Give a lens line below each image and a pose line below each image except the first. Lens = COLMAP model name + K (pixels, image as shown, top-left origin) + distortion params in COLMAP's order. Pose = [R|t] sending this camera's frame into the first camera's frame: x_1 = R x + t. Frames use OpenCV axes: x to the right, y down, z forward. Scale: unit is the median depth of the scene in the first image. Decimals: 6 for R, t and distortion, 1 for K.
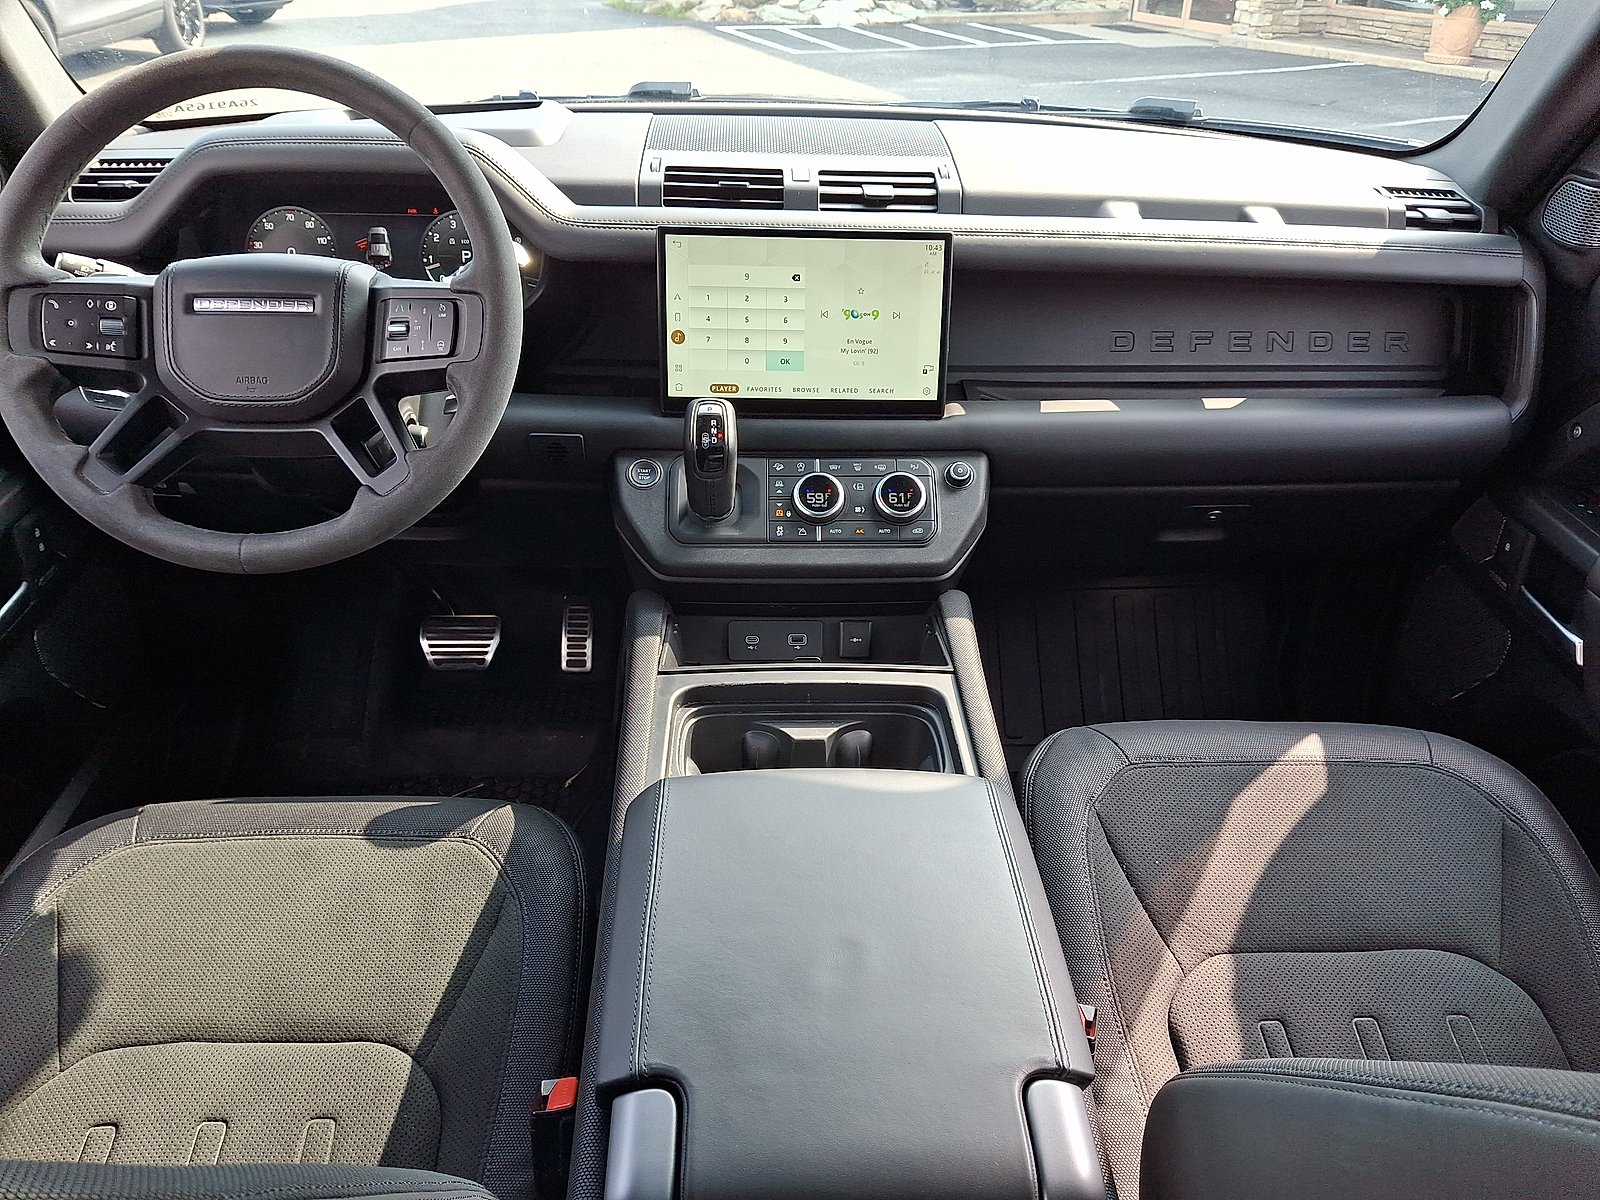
lens RADIAL K [[1172.3, 0, 801.8], [0, 1172.3, 622.0], [0, 0, 1]] dist [0.040737, -0.092679]
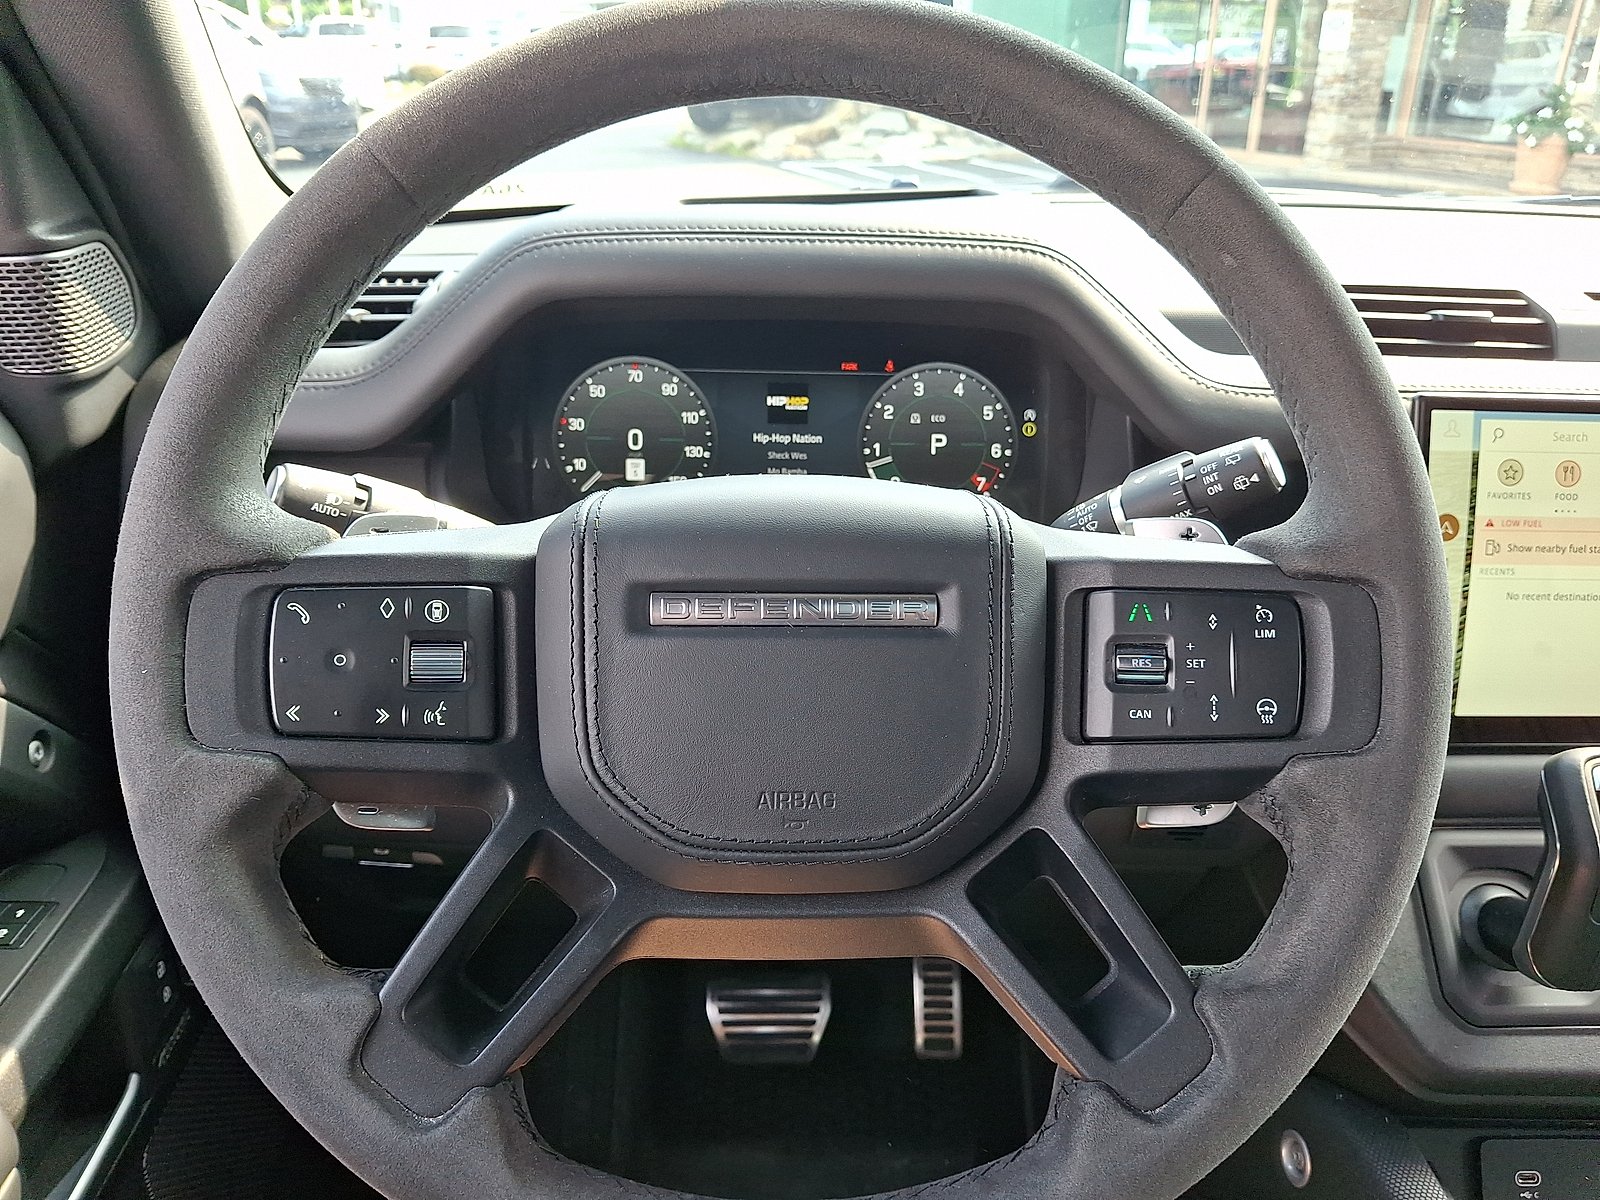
lens RADIAL K [[1172.3, 0, 801.8], [0, 1172.3, 622.0], [0, 0, 1]] dist [0.040737, -0.092679]
pose [[0.999947, -0.002318, -0.010070, -0.413171], [0.001268, 0.994671, -0.103096, -0.201504], [0.010256, 0.103078, 0.994620, 0.540520]]
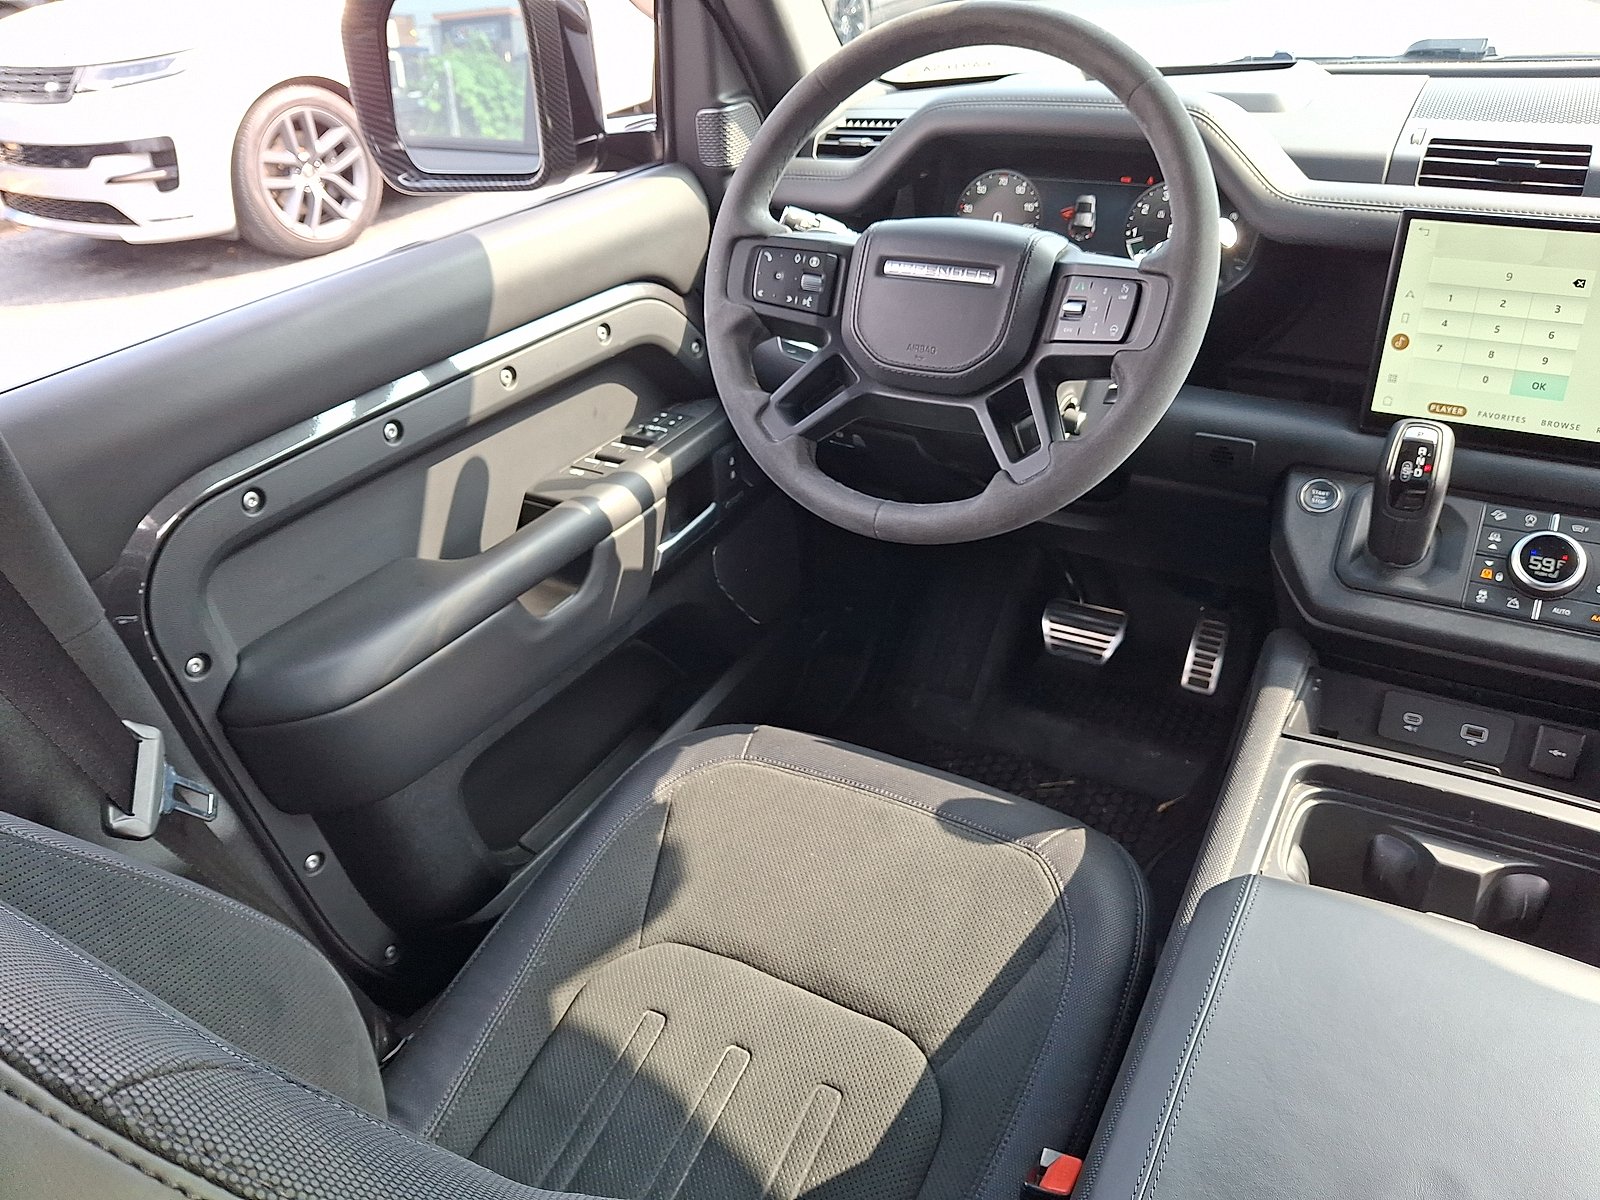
lens RADIAL K [[1187.1, 0, 832.9], [0, 1187.1, 612.2], [0, 0, 1]] dist [0.069245, -0.133324]
pose [[0.853087, 0.206856, -0.479014, -0.003295], [-0.200194, 0.977557, 0.065615, -0.034625], [0.481836, 0.039920, 0.875352, 0.083864]]
